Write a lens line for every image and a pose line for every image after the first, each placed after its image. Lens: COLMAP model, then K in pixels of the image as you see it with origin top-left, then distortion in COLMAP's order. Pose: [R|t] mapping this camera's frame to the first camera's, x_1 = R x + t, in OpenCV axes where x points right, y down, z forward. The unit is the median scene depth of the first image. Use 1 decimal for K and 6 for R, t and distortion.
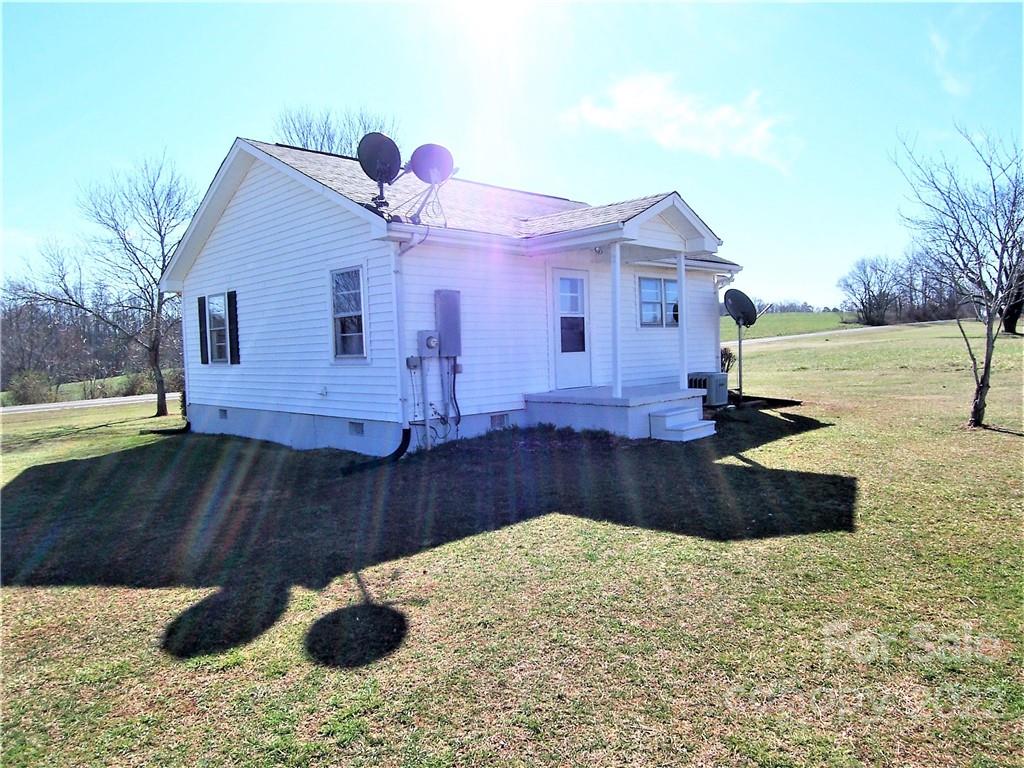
lens RADIAL K [[687.6, 0, 514.0], [0, 687.6, 381.4], [0, 0, 1]] dist [-0.001671, -0.057316]
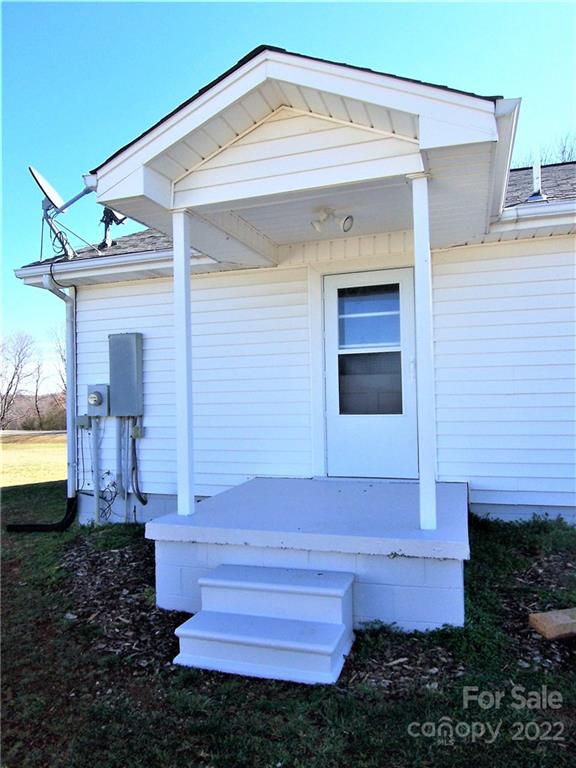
lens RADIAL K [[515.7, 0, 288.0], [0, 515.7, 384.0], [0, 0, 1]] dist [-0.001671, -0.057316]
pose [[0.452398, -0.006041, -0.891795, 0.495218], [-0.038786, 0.998898, -0.026442, -0.061424], [0.890972, 0.046552, 0.451665, 0.844904]]
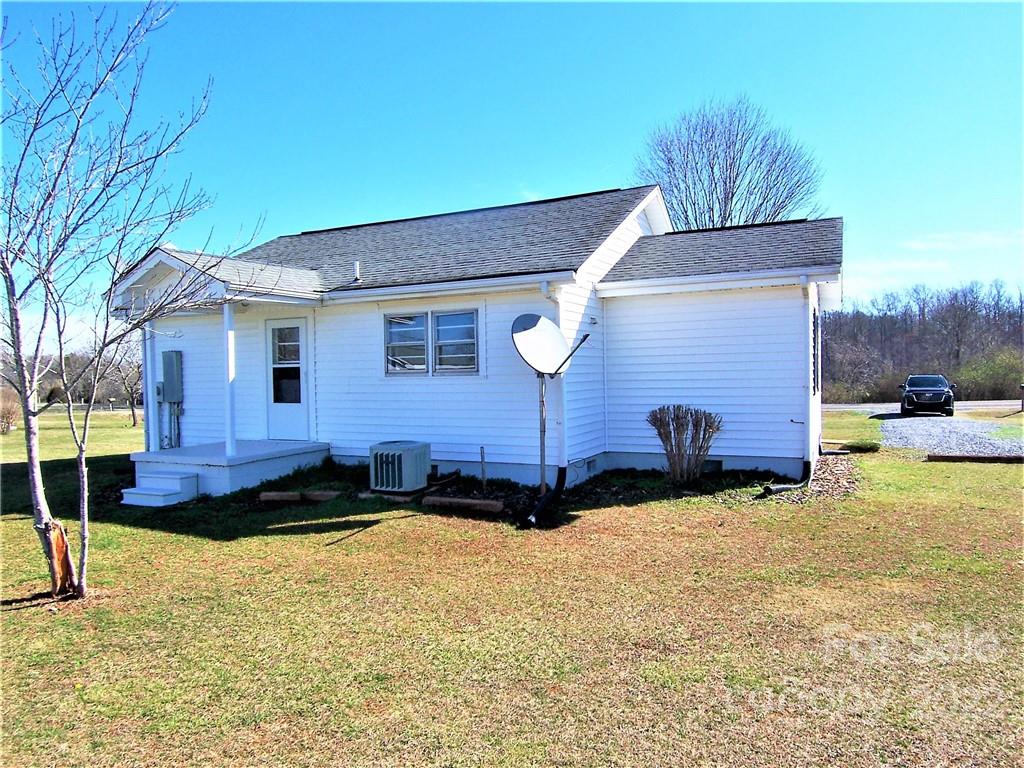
lens RADIAL K [[687.6, 0, 514.0], [0, 687.6, 381.4], [0, 0, 1]] dist [-0.001671, -0.057316]
pose [[0.334946, 0.040182, -0.941380, 1.254352], [-0.039841, 0.998801, 0.028458, -0.129260], [0.941395, 0.027974, 0.336145, 1.102978]]
